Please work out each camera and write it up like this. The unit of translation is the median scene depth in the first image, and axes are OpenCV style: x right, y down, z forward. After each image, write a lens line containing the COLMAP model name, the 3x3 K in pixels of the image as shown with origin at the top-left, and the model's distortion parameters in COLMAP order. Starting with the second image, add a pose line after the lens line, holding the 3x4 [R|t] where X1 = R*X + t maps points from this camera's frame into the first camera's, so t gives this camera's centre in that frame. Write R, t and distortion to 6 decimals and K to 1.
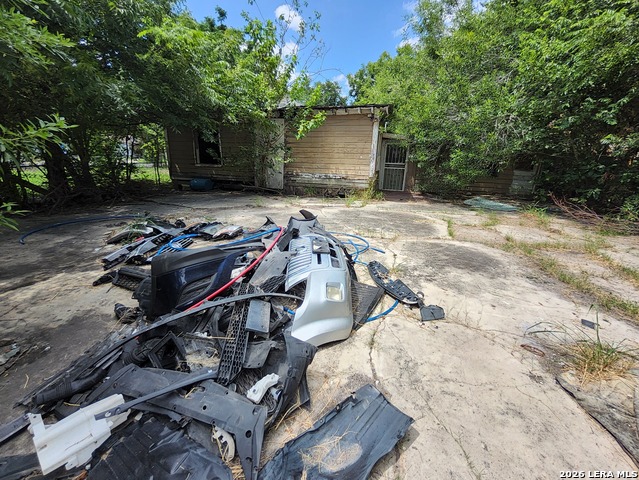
lens RADIAL K [[250.3, 0, 316.8], [0, 250.3, 235.5], [0, 0, 1]] dist [0.001389, -0.002933]
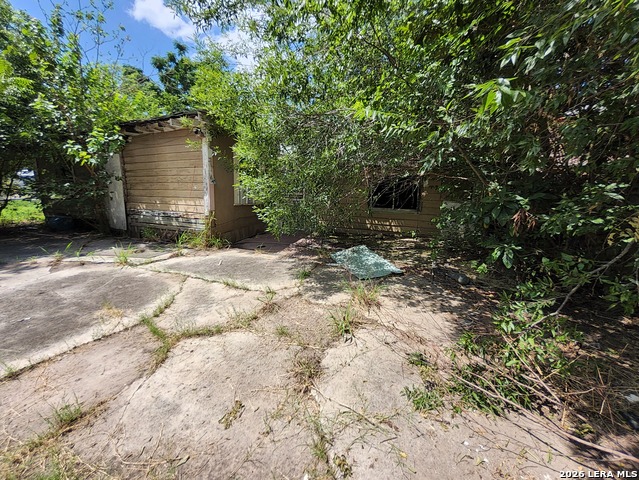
lens RADIAL K [[250.3, 0, 320.3], [0, 250.3, 237.8], [0, 0, 1]] dist [0.001389, -0.002933]
pose [[0.992092, 0.004146, -0.125442, 0.593437], [-0.017502, 0.994259, -0.105557, -0.103199], [0.124284, 0.106918, 0.986469, 0.361215]]
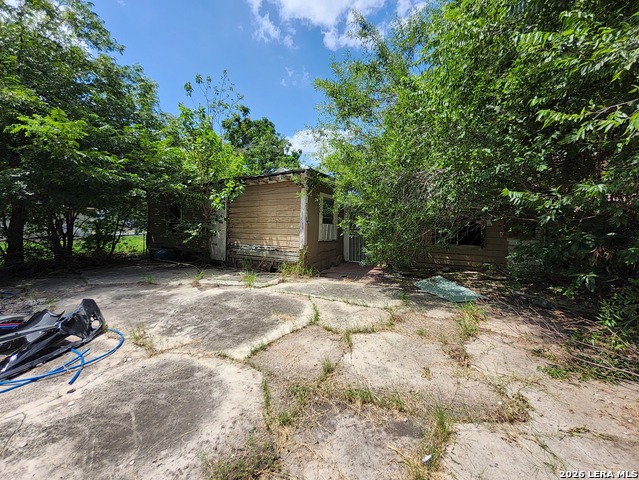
lens RADIAL K [[250.3, 0, 317.7], [0, 250.3, 236.7], [0, 0, 1]] dist [0.001389, -0.002933]
pose [[0.973152, -0.012502, -0.229822, 0.451231], [-0.044289, 0.969691, -0.240289, -0.071909], [0.225861, 0.244016, 0.943103, 0.203655]]
